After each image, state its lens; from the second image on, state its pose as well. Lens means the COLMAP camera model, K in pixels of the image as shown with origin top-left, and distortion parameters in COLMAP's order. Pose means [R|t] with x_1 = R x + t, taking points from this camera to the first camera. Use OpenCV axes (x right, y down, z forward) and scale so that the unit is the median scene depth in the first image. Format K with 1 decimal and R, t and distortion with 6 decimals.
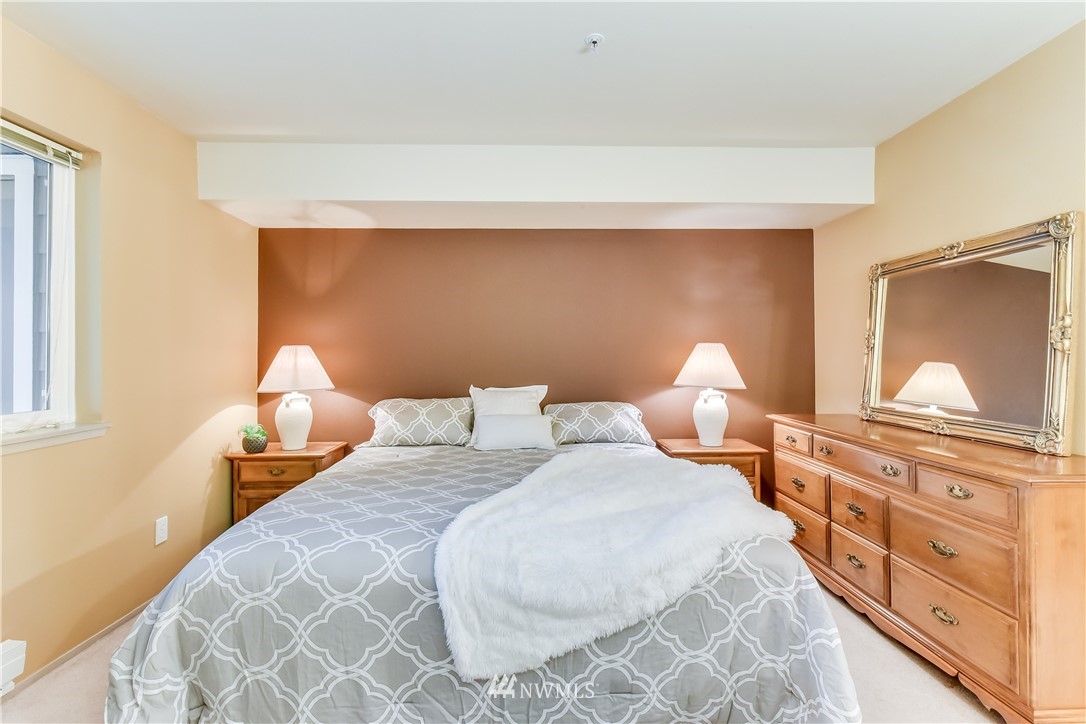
lens RADIAL K [[523.9, 0, 539.2], [0, 523.9, 347.7], [0, 0, 1]] dist [-0.003177, -0.000481]
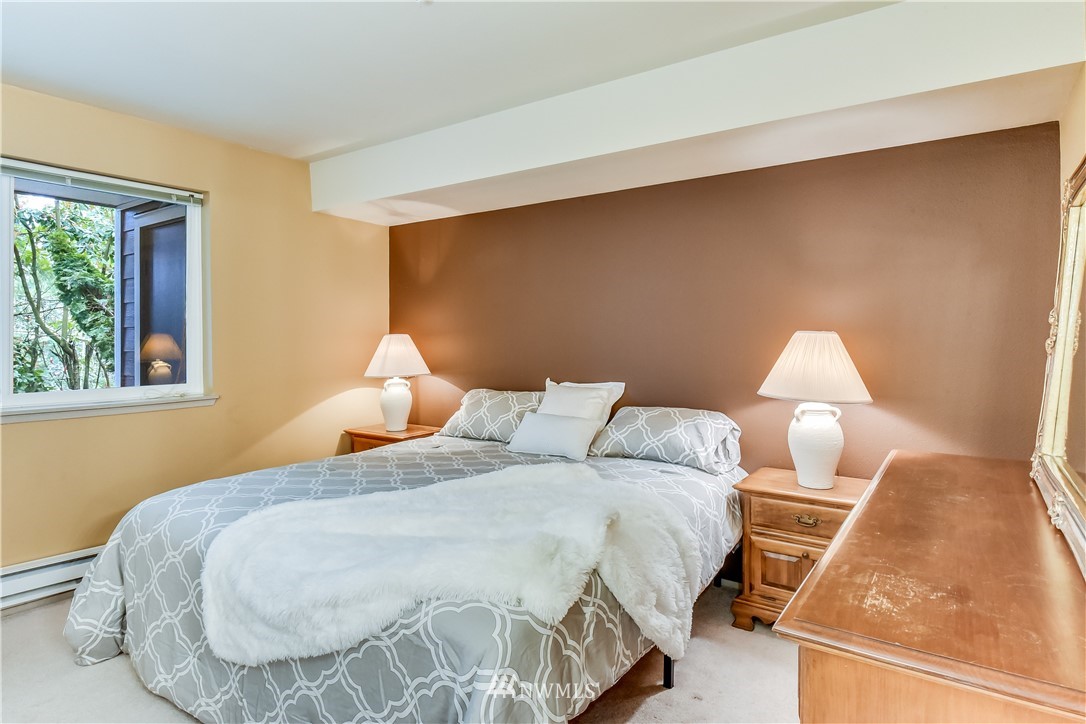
lens RADIAL K [[600.3, 0, 543.3], [0, 600.3, 338.0], [0, 0, 1]] dist [-0.001321, 0.000371]
pose [[0.801883, 0.005773, -0.597453, 0.758160], [0.005266, 0.999846, 0.016730, -0.023492], [0.597458, -0.016561, 0.801730, 0.282175]]
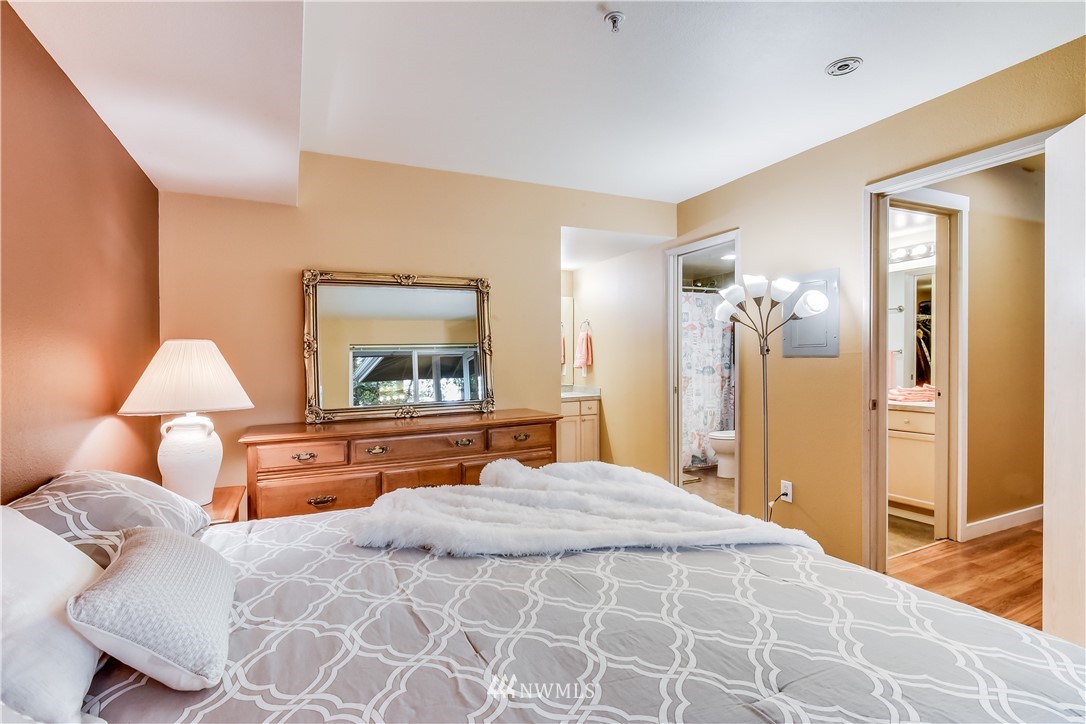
lens RADIAL K [[529.1, 0, 543.0], [0, 529.1, 362.0], [0, 0, 1]] dist [-0.000622, 0.000050]
pose [[-0.408537, 0.003087, 0.912737, -0.640731], [0.005583, 0.999984, -0.000883, 0.030376], [-0.912725, 0.004735, -0.408548, 1.338935]]
